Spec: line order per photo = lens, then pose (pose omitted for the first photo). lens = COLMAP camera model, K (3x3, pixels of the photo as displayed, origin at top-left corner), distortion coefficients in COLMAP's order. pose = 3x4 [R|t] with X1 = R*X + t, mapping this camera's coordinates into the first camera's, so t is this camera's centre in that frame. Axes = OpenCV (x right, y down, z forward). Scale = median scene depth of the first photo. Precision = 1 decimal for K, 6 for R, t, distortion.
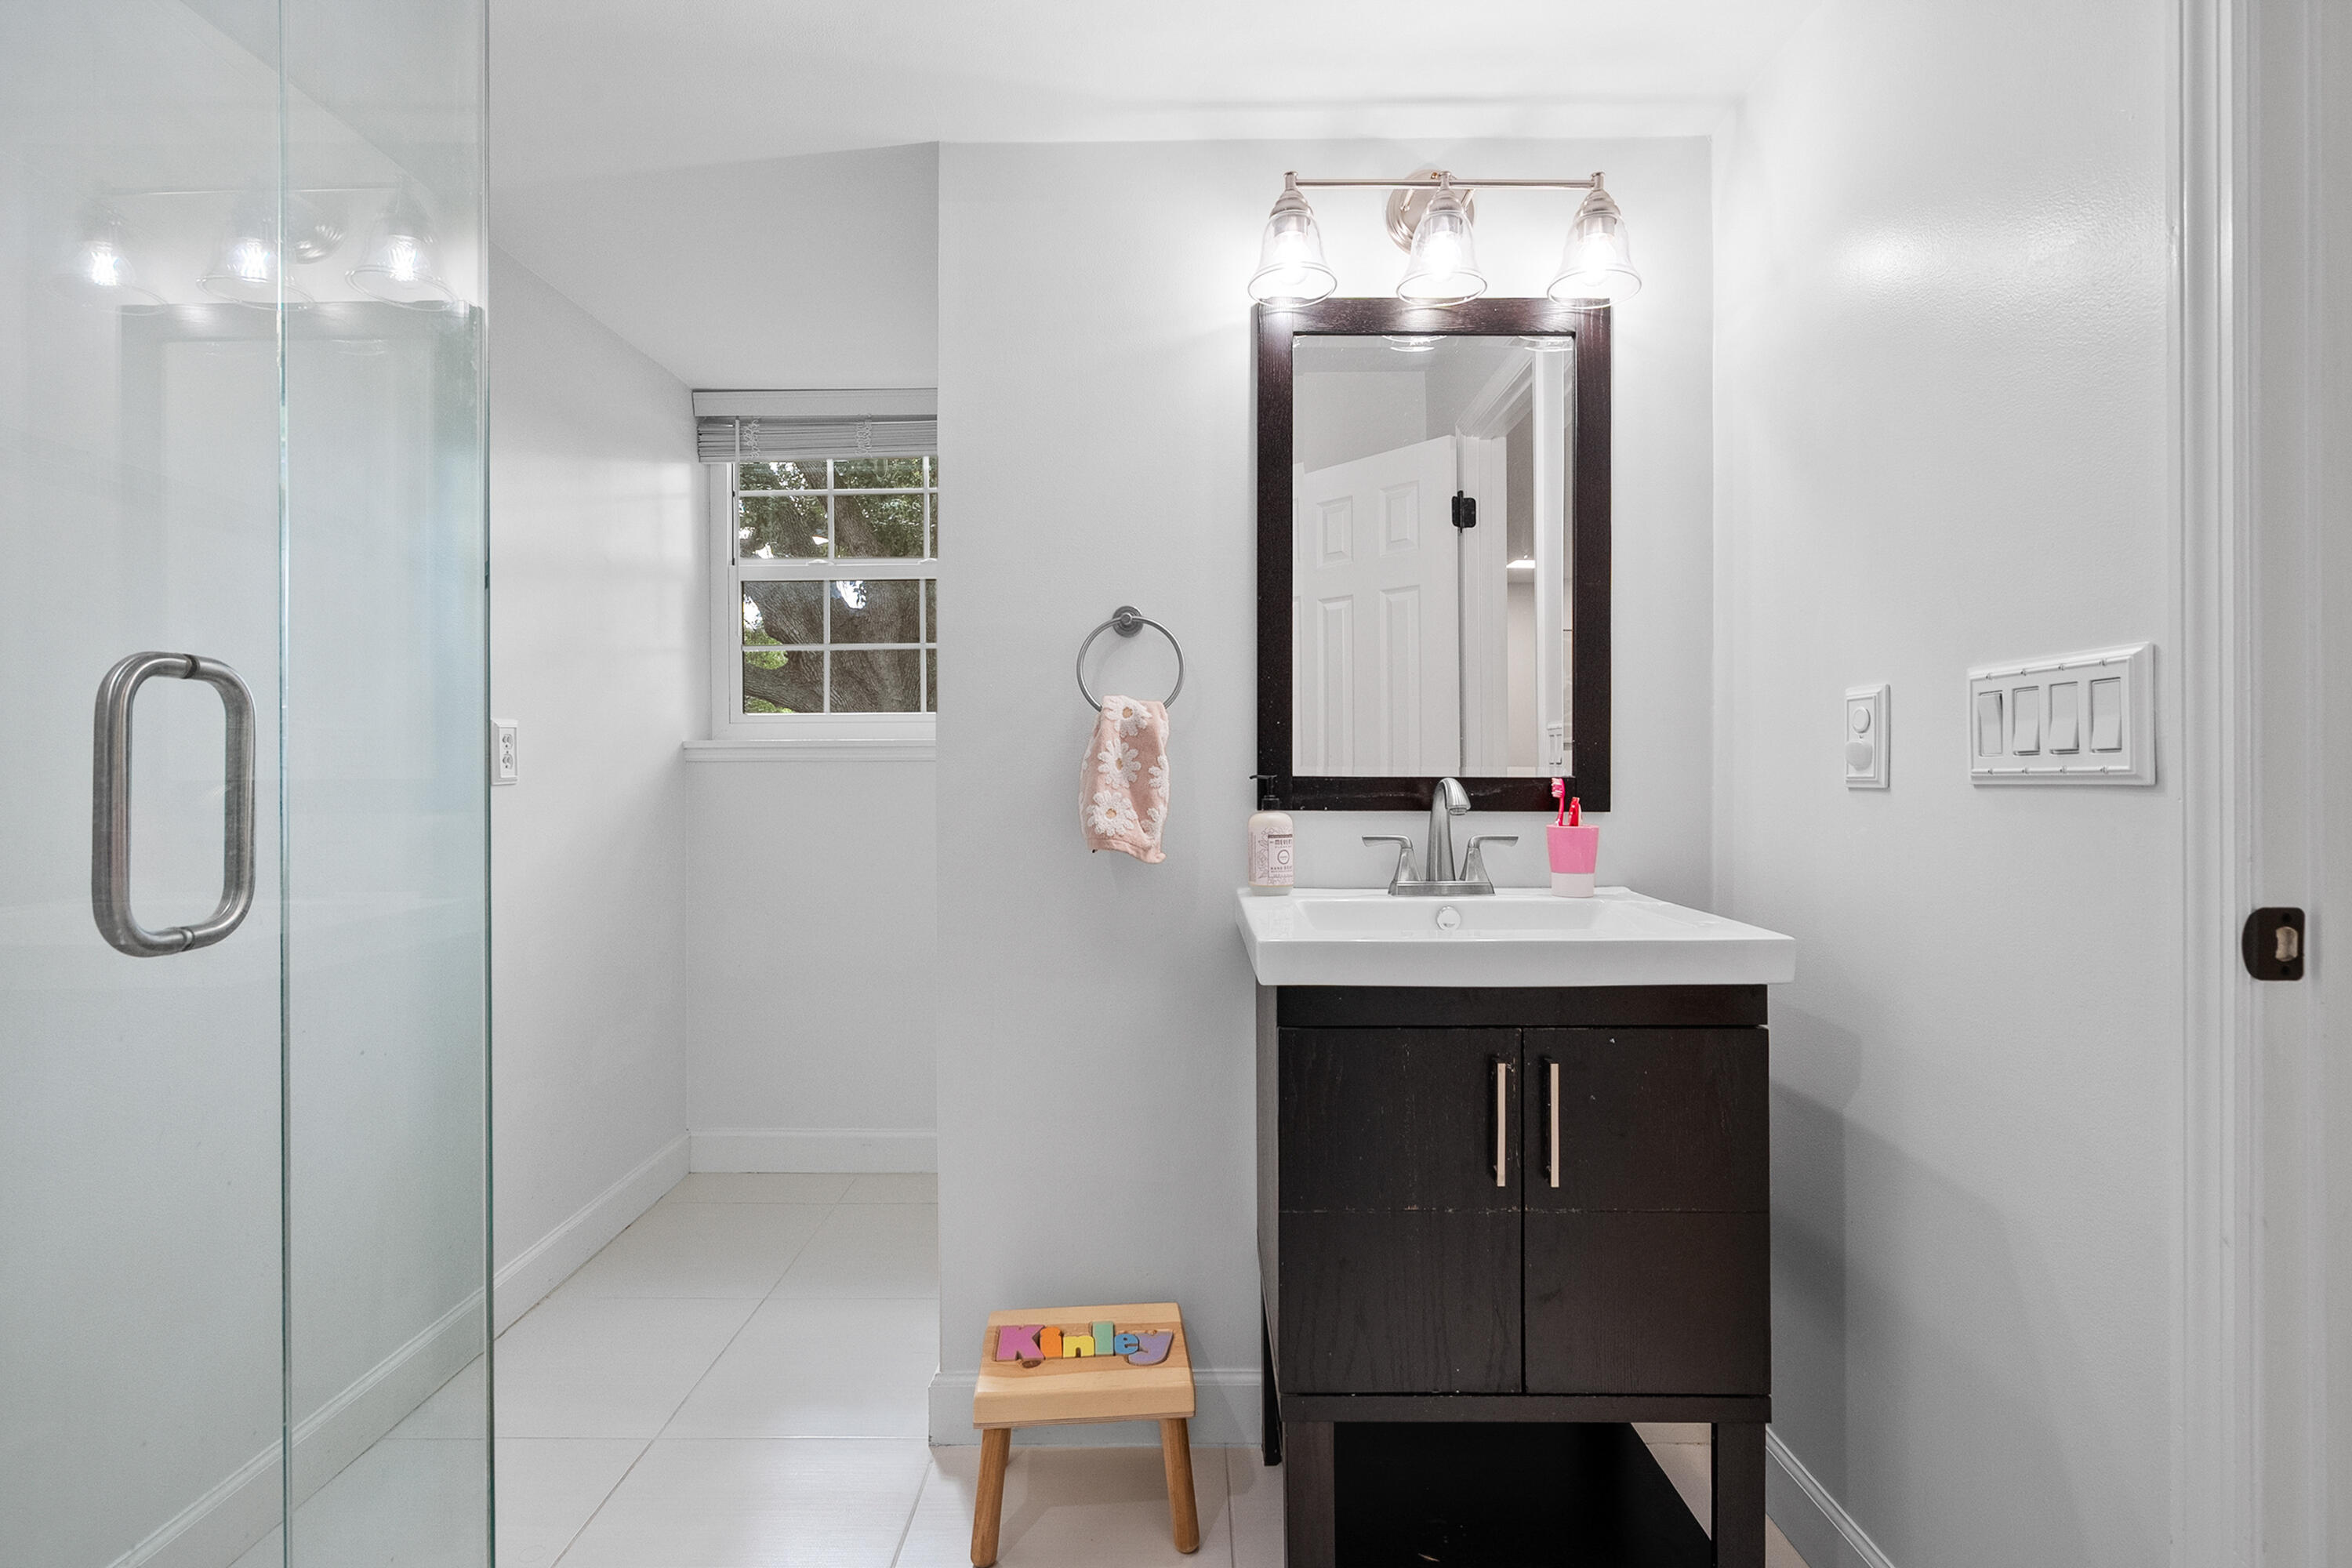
lens RADIAL K [[1075.7, 0, 1174.6], [0, 1075.7, 791.0], [0, 0, 1]] dist [-0.009920, 0.000321]
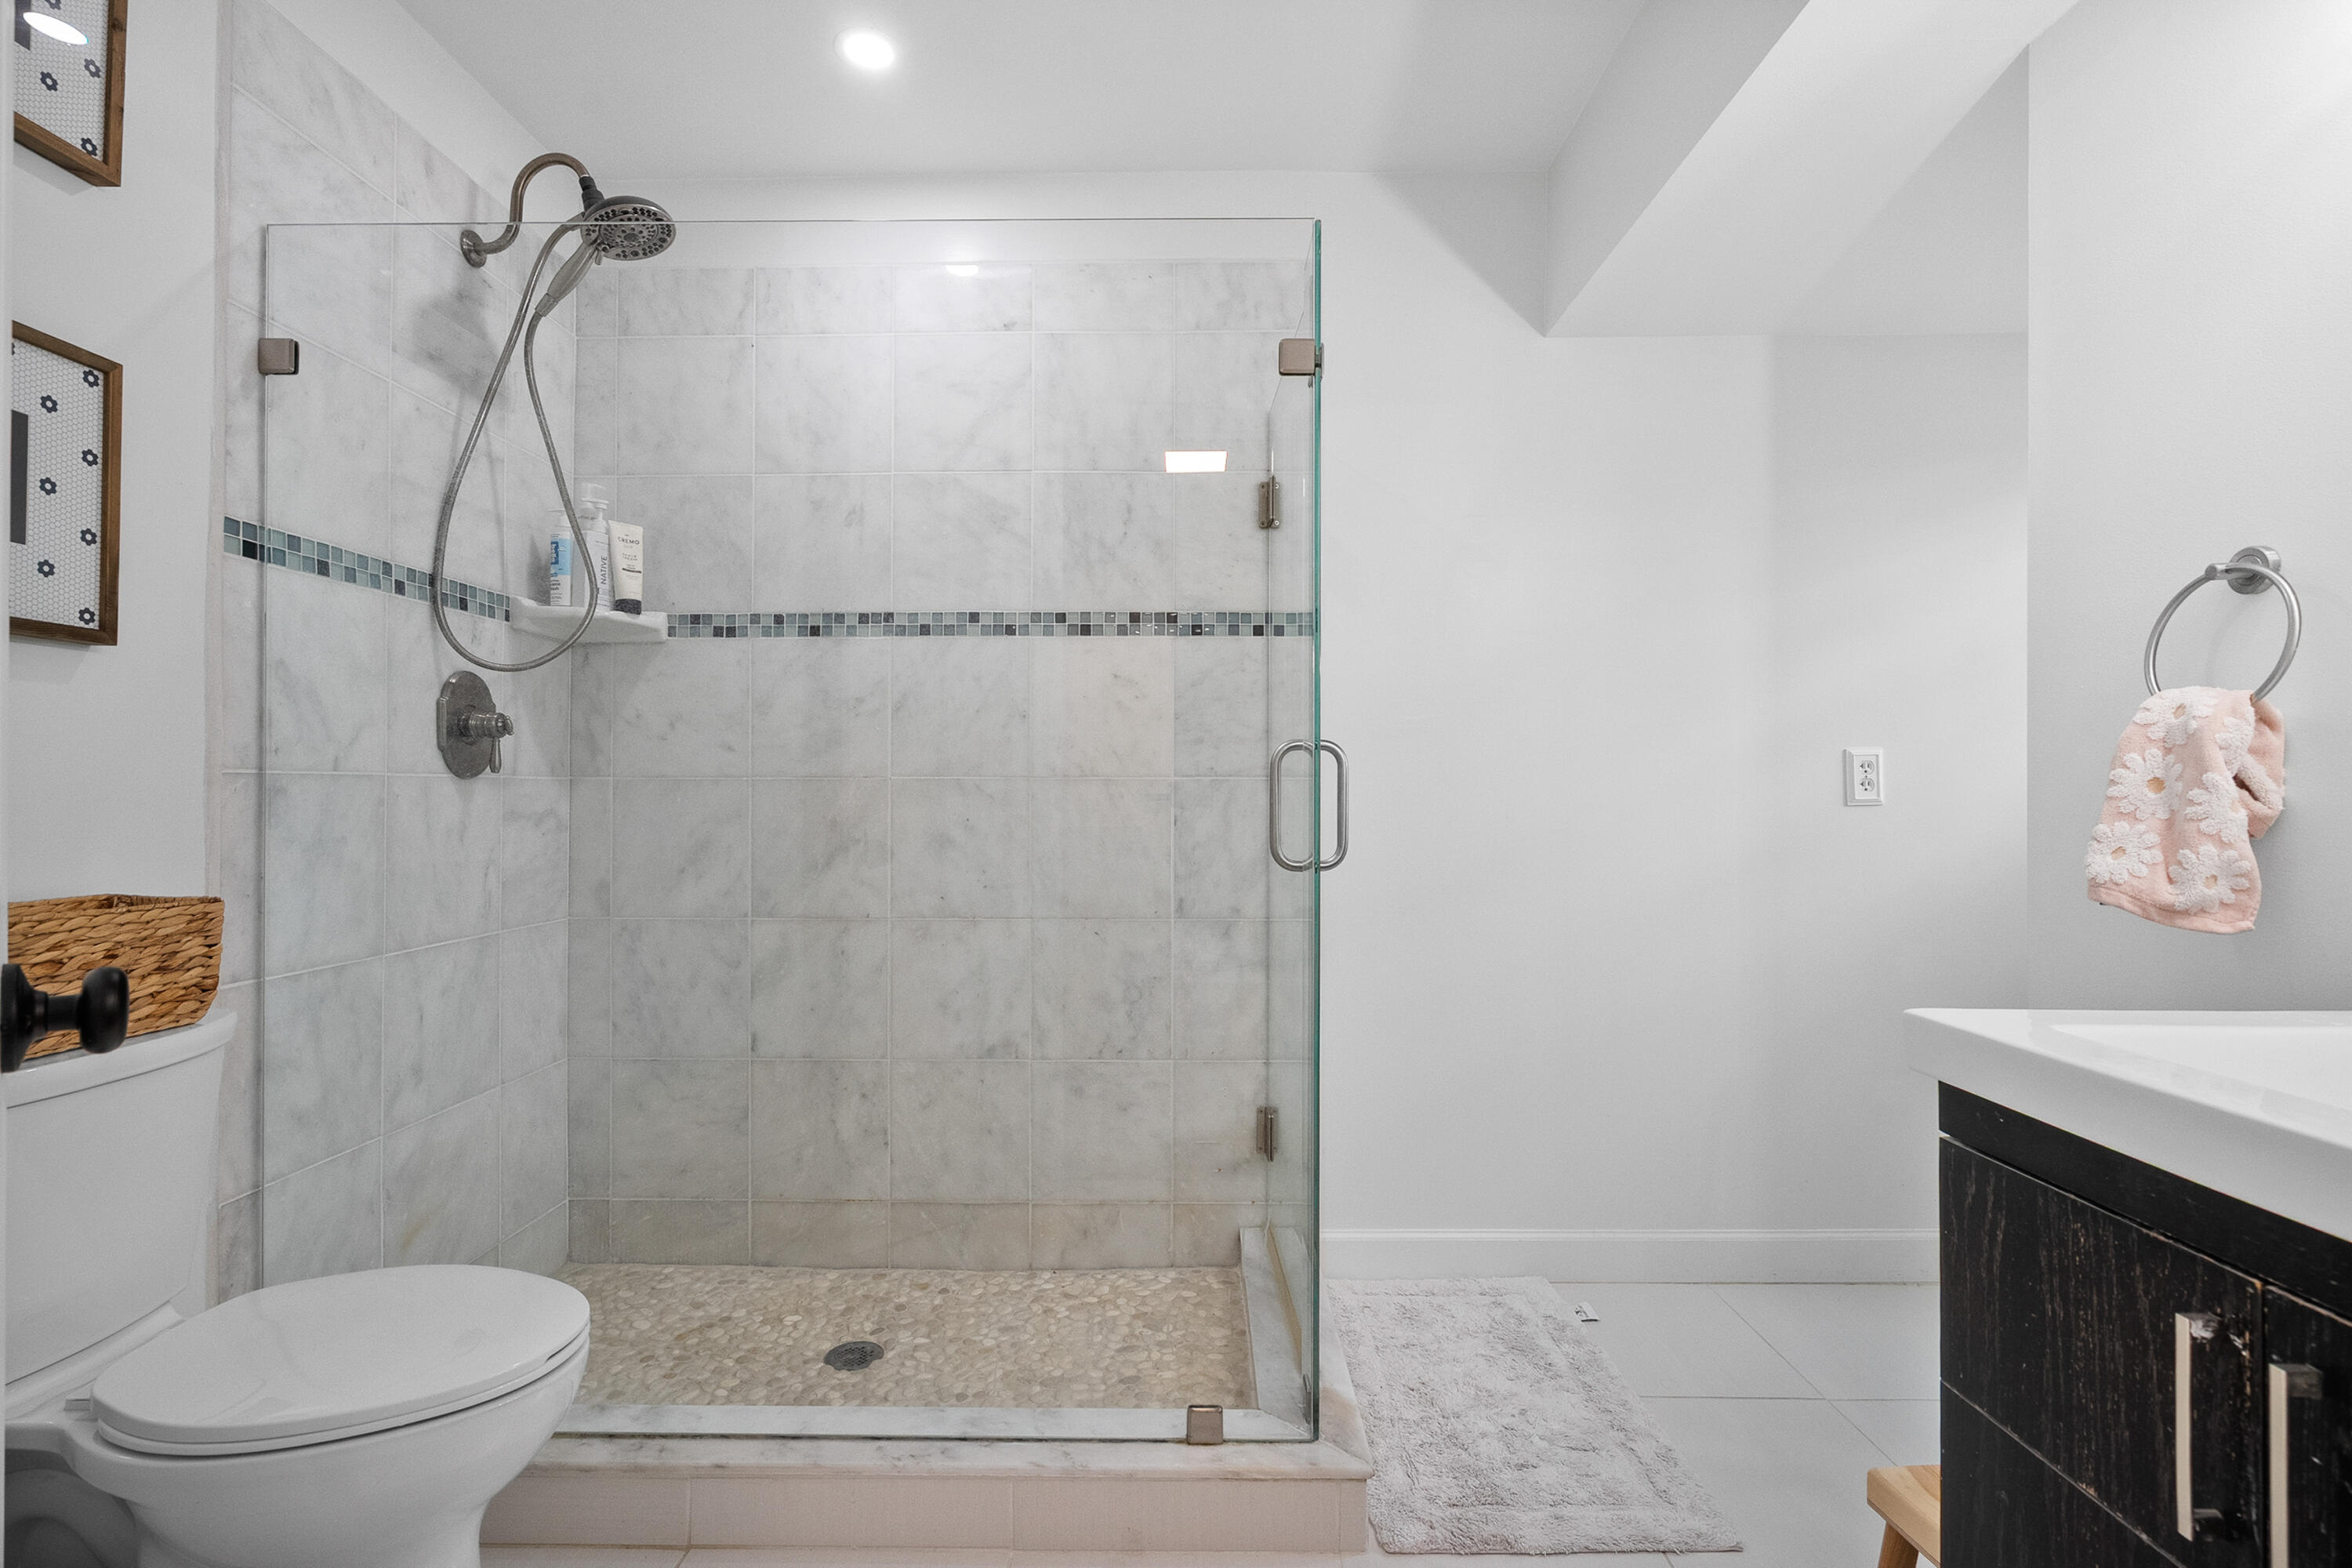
lens RADIAL K [[1075.7, 0, 1174.6], [0, 1075.7, 791.0], [0, 0, 1]] dist [-0.009920, 0.000321]
pose [[-0.002878, 0.000117, -0.999996, 0.649573], [-0.020380, 0.999792, 0.000176, -0.008279], [0.999788, 0.020381, -0.002875, 0.357506]]
